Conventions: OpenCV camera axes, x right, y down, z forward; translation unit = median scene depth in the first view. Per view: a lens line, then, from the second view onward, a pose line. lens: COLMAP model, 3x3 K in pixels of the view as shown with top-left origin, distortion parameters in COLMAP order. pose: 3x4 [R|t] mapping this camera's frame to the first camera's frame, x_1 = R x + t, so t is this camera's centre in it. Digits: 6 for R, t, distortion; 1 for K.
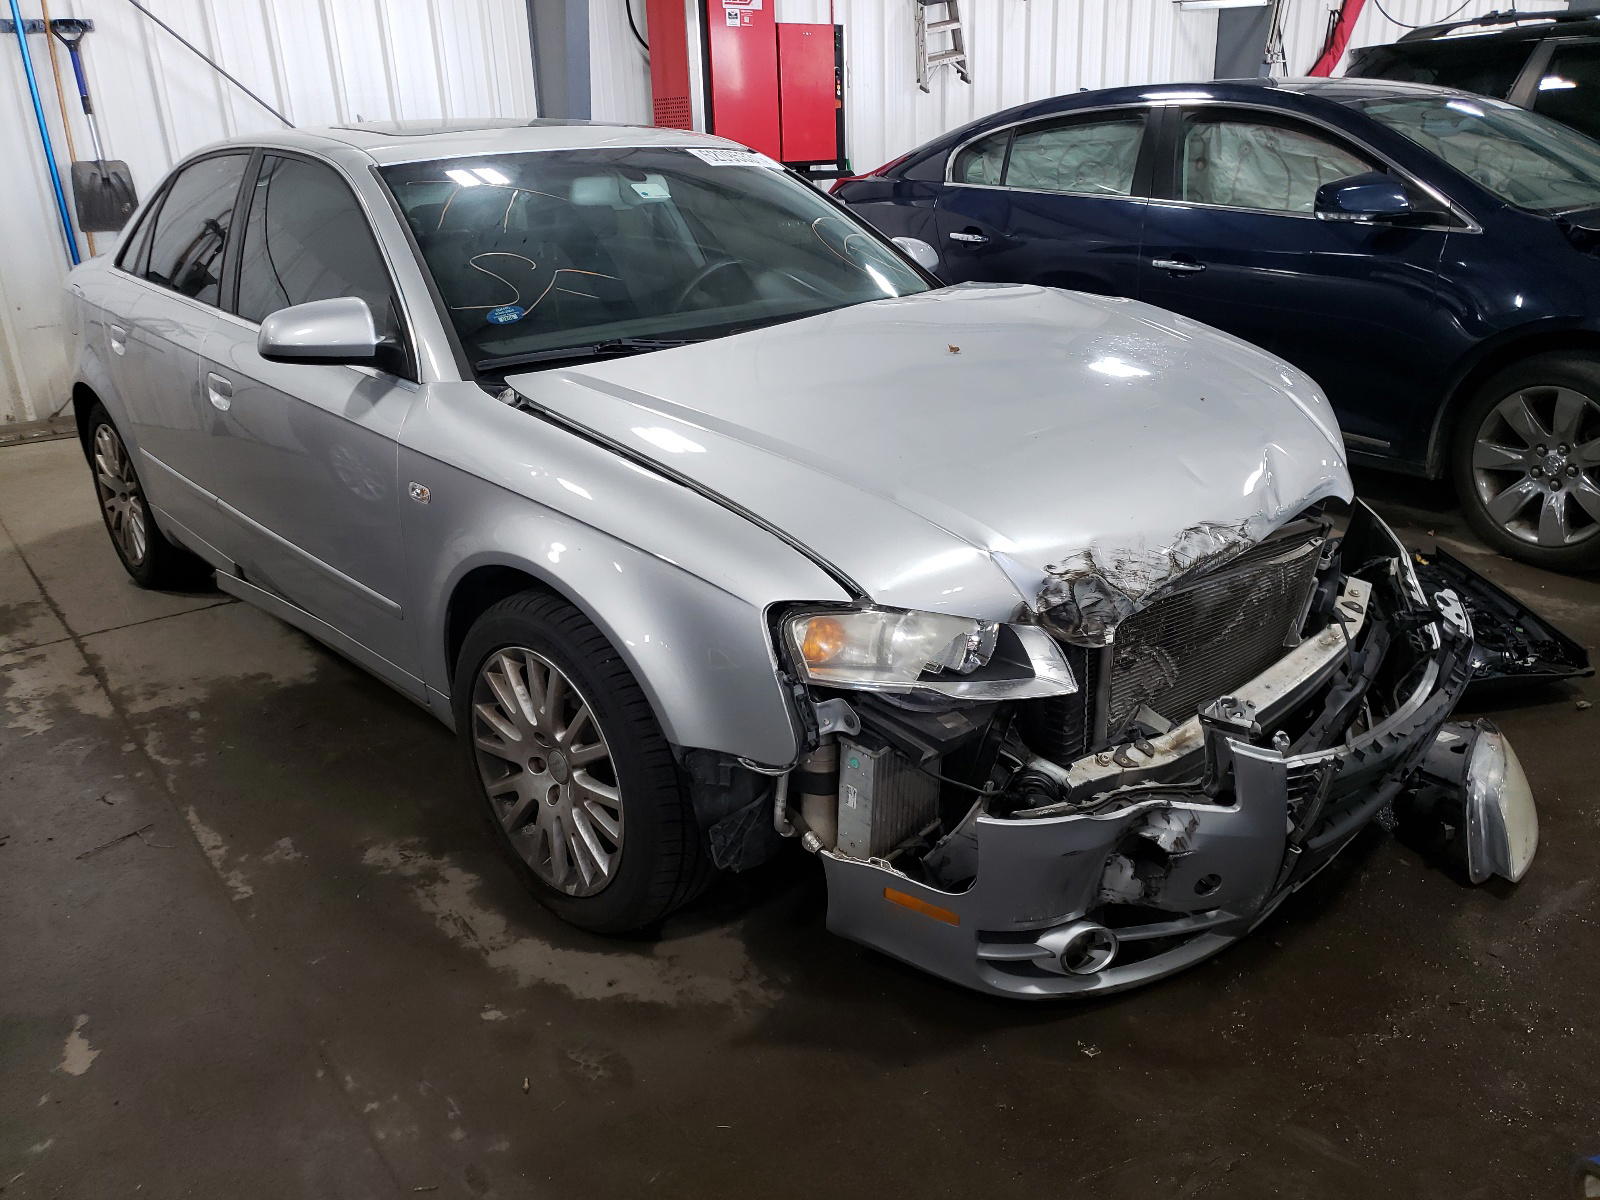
lens RADIAL K [[1229.4, 0, 800.0], [0, 1229.4, 600.0], [0, 0, 1]] dist [0.020378, 0.005741]
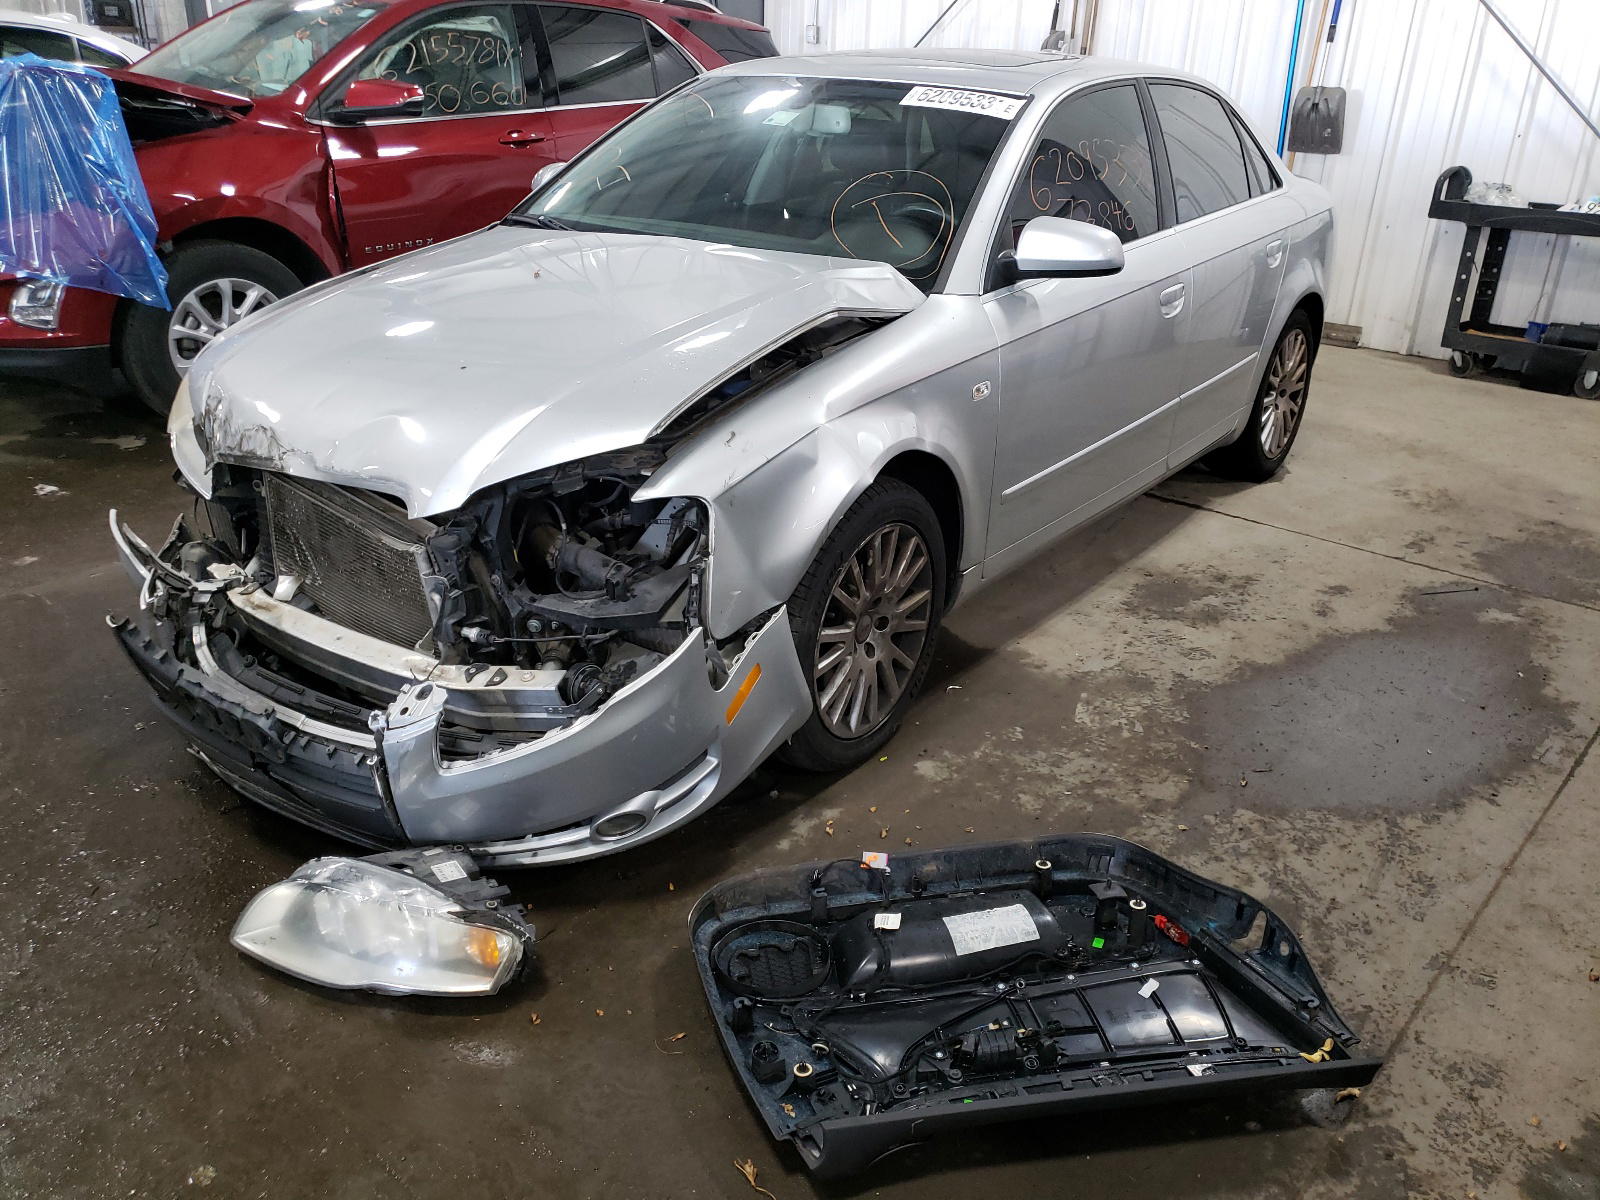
lens RADIAL K [[1229.4, 0, 800.0], [0, 1229.4, 600.0], [0, 0, 1]] dist [0.020378, 0.005741]
pose [[0.190840, 0.426039, -0.884348, 2.305469], [-0.378067, 0.863306, 0.334316, -0.757384], [0.905895, 0.270542, 0.325825, 1.737364]]
